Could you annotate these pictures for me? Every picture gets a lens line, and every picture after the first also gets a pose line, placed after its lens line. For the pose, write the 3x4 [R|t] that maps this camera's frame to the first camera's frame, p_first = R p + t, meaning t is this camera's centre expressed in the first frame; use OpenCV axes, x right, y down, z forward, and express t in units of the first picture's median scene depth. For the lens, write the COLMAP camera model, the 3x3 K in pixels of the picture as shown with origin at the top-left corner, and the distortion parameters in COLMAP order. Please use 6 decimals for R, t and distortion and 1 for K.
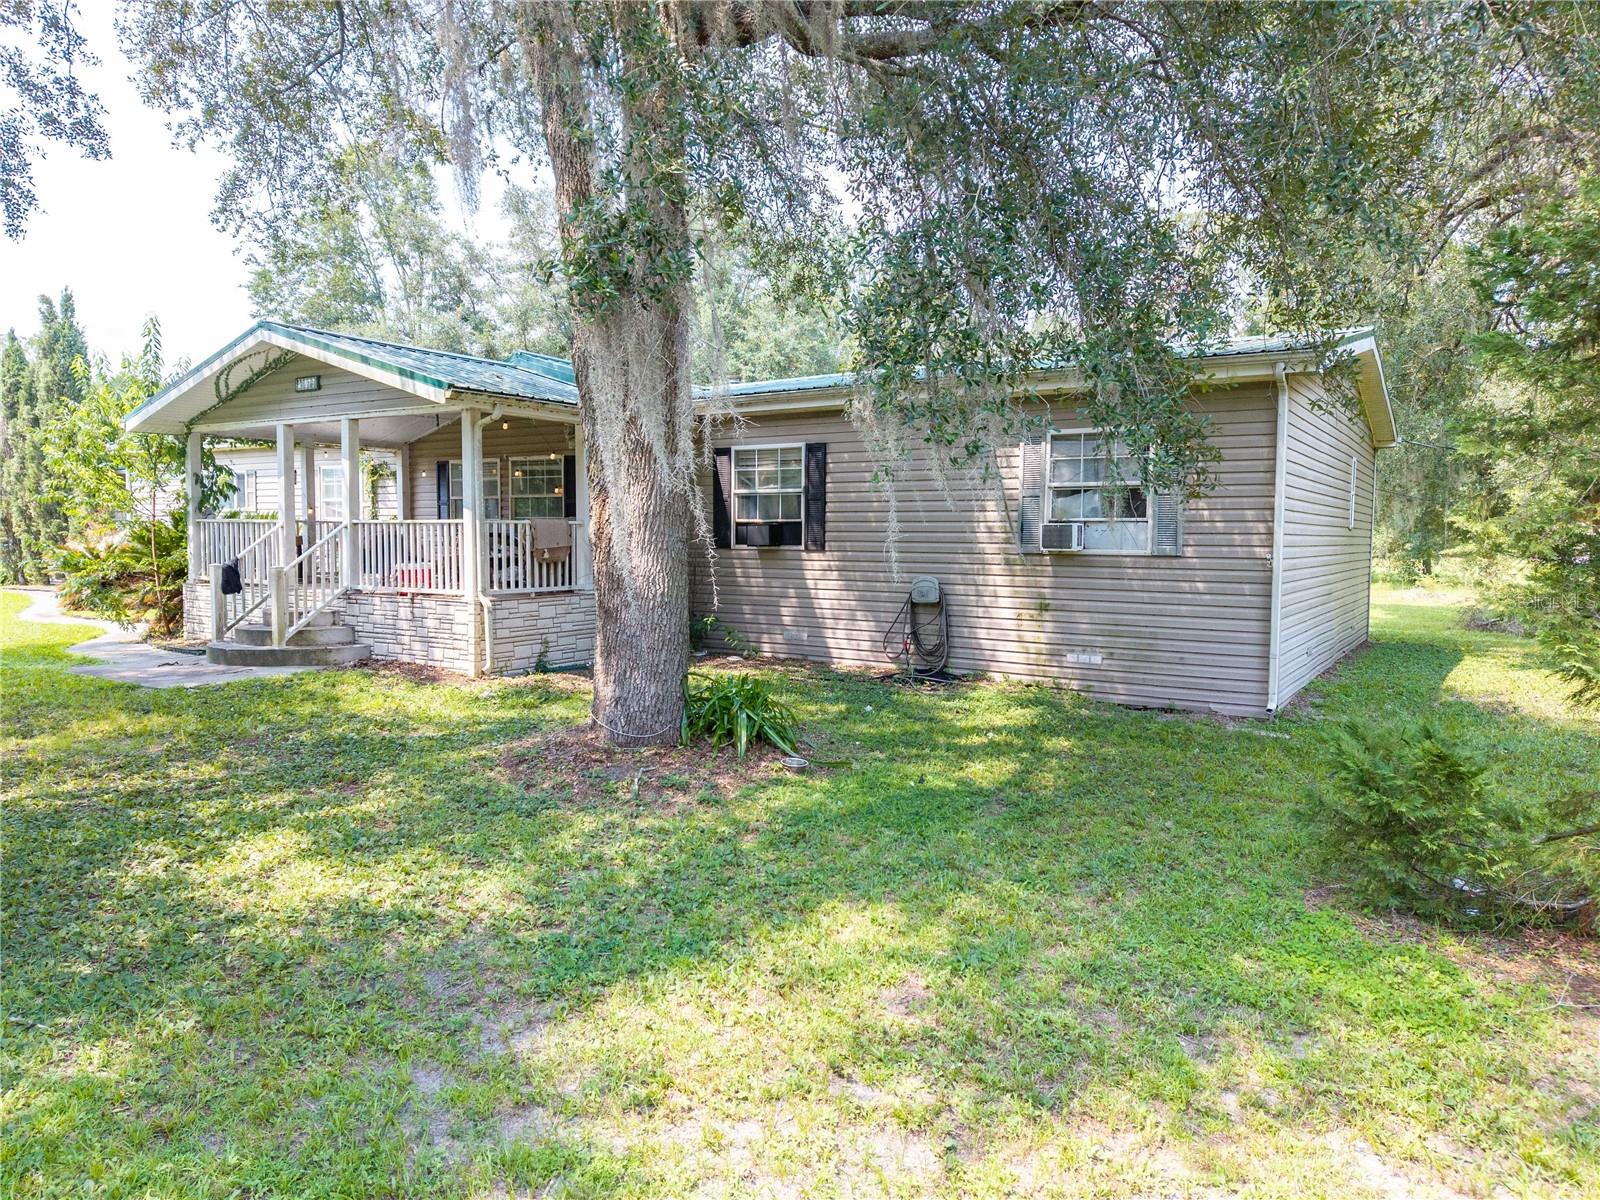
lens RADIAL K [[1071.2, 0, 797.4], [0, 1071.2, 594.8], [0, 0, 1]] dist [0.040573, -0.045107]
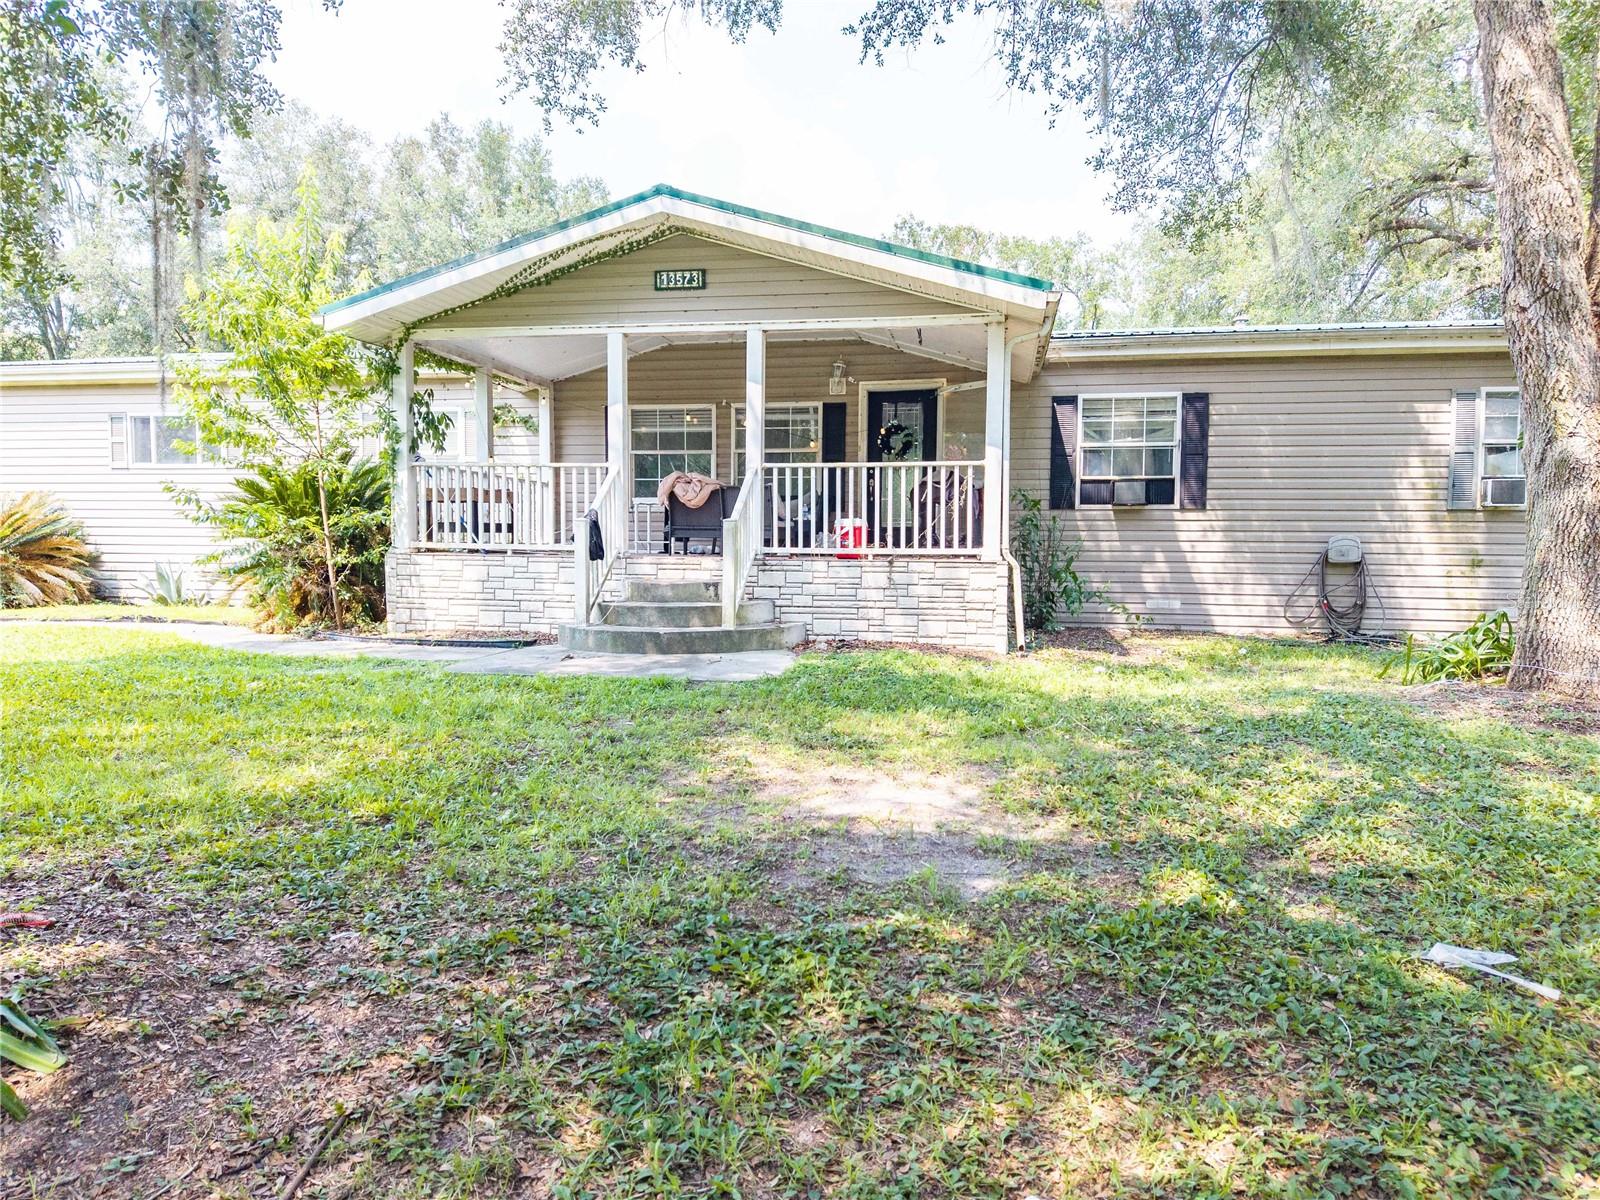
lens RADIAL K [[1071.2, 0, 797.4], [0, 1071.2, 594.8], [0, 0, 1]] dist [0.040573, -0.045107]
pose [[0.926504, -0.018884, 0.375811, -0.649649], [0.019304, 0.999810, 0.002648, 0.022716], [-0.375789, 0.004801, 0.926693, 0.272298]]
